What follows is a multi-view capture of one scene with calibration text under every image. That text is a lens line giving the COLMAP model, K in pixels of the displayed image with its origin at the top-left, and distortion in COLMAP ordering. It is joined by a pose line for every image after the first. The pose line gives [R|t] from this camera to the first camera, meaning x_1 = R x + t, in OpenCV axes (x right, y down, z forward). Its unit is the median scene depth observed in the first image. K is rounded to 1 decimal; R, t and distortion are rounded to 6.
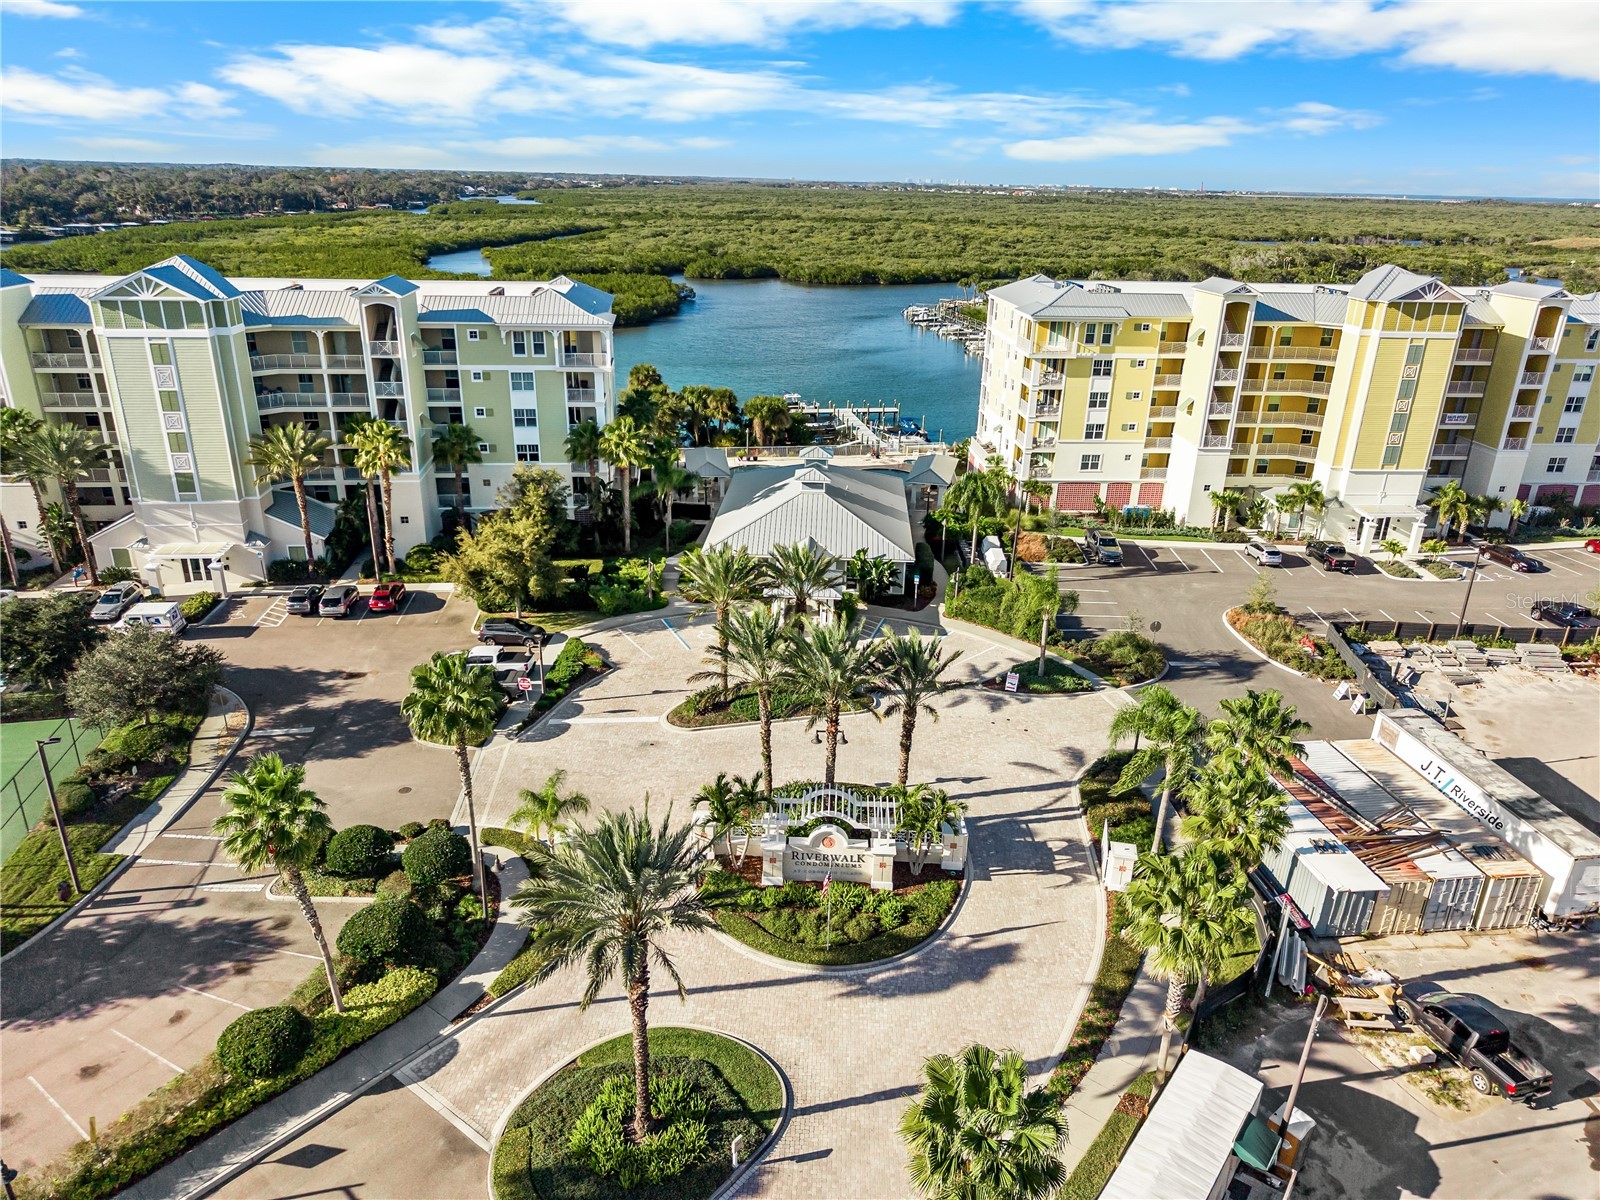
lens RADIAL K [[1089.5, 0, 791.5], [0, 1089.5, 606.5], [0, 0, 1]] dist [0.011064, -0.002948]
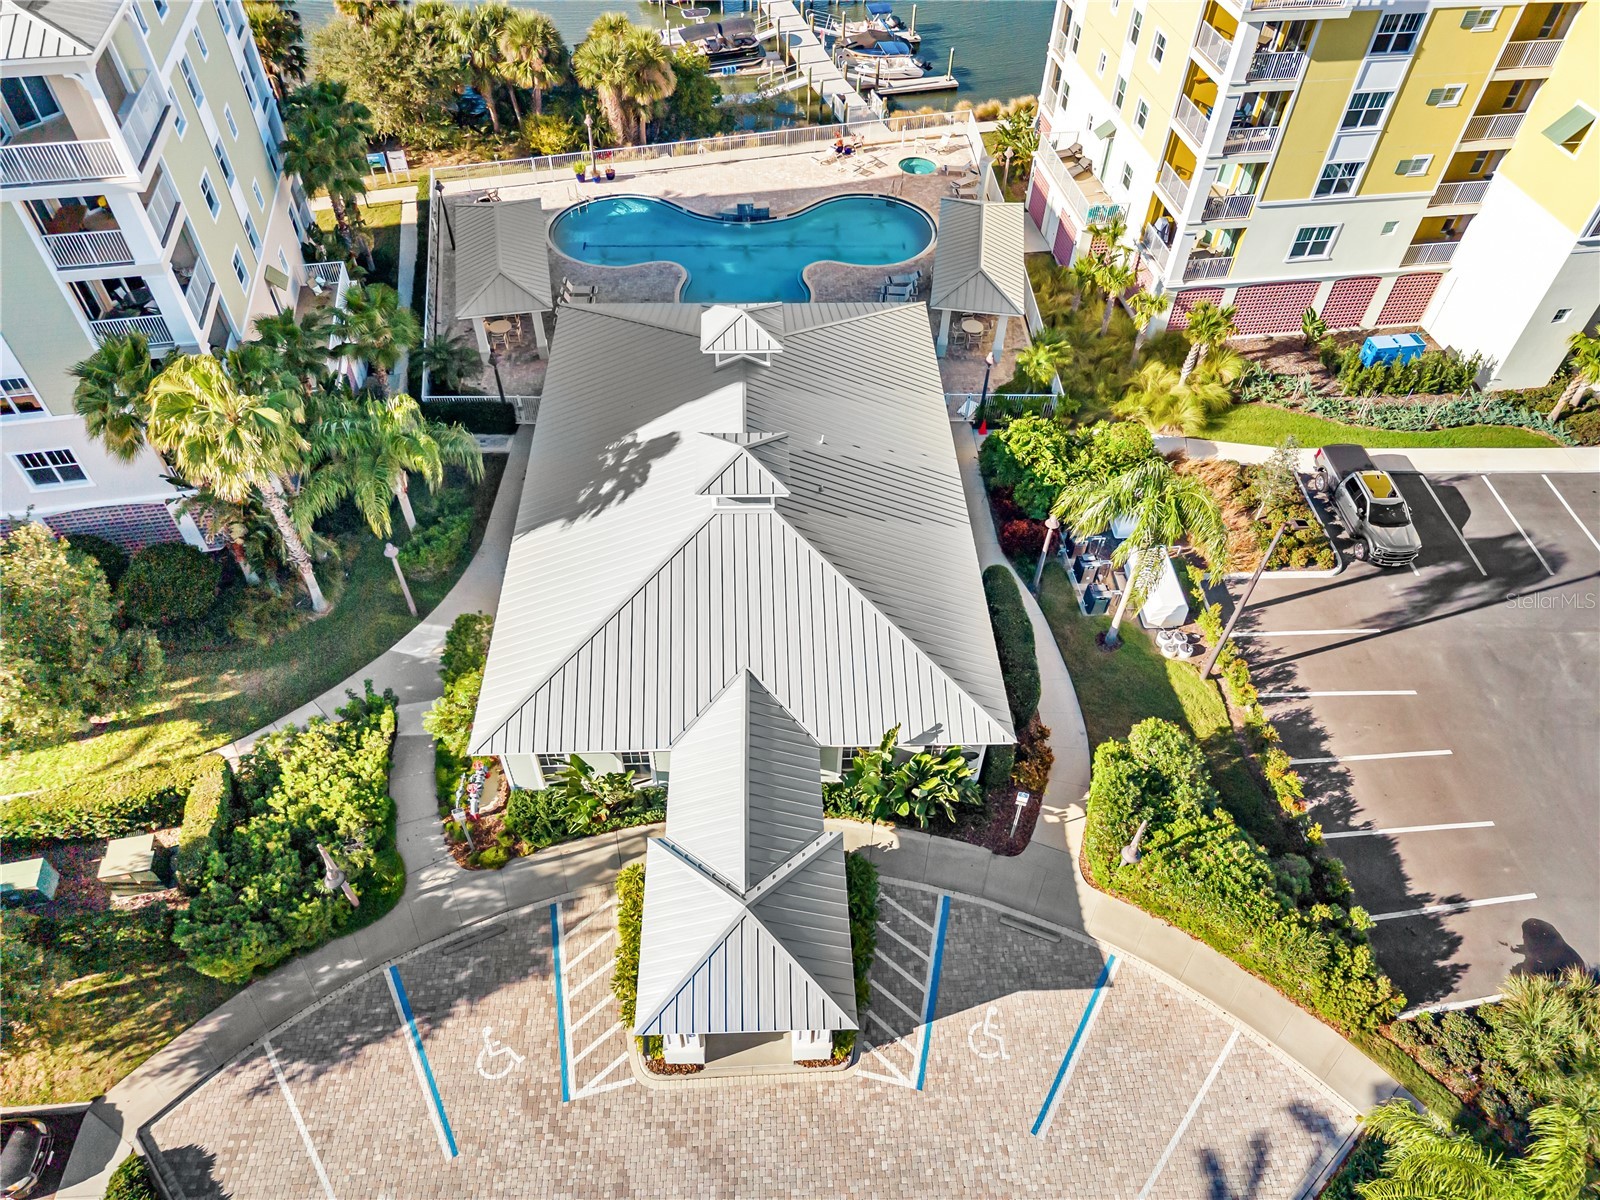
lens RADIAL K [[1089.5, 0, 800.7], [0, 1089.5, 600.9], [0, 0, 1]] dist [0.011064, -0.002948]
pose [[0.995344, -0.069074, 0.067227, 0.010009], [0.032832, 0.898716, 0.437301, -0.239392], [-0.090624, -0.433057, 0.896799, 0.604434]]
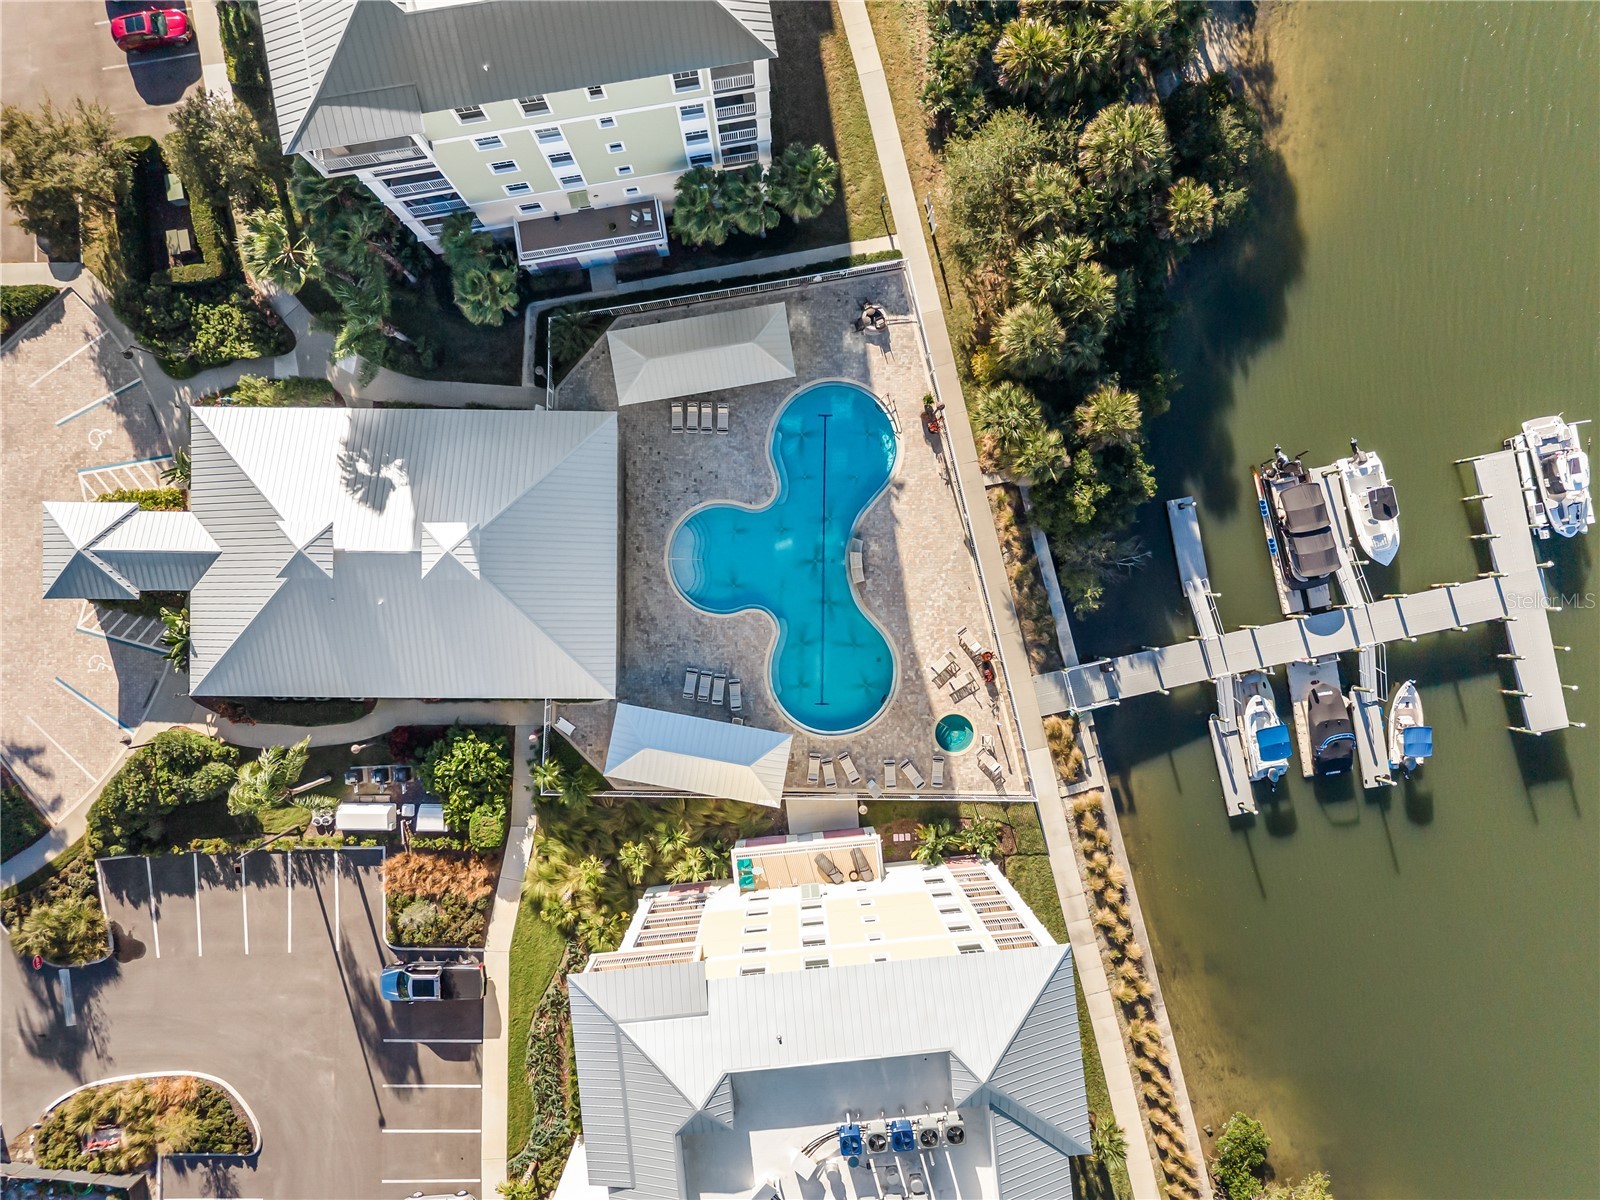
lens RADIAL K [[1089.5, 0, 801.0], [0, 1089.5, 606.8], [0, 0, 1]] dist [0.011064, -0.002948]
pose [[0.047591, 0.998837, -0.007704, 0.069685], [-0.364401, 0.024542, 0.930919, -0.807789], [0.930025, -0.041496, 0.365146, 1.008355]]
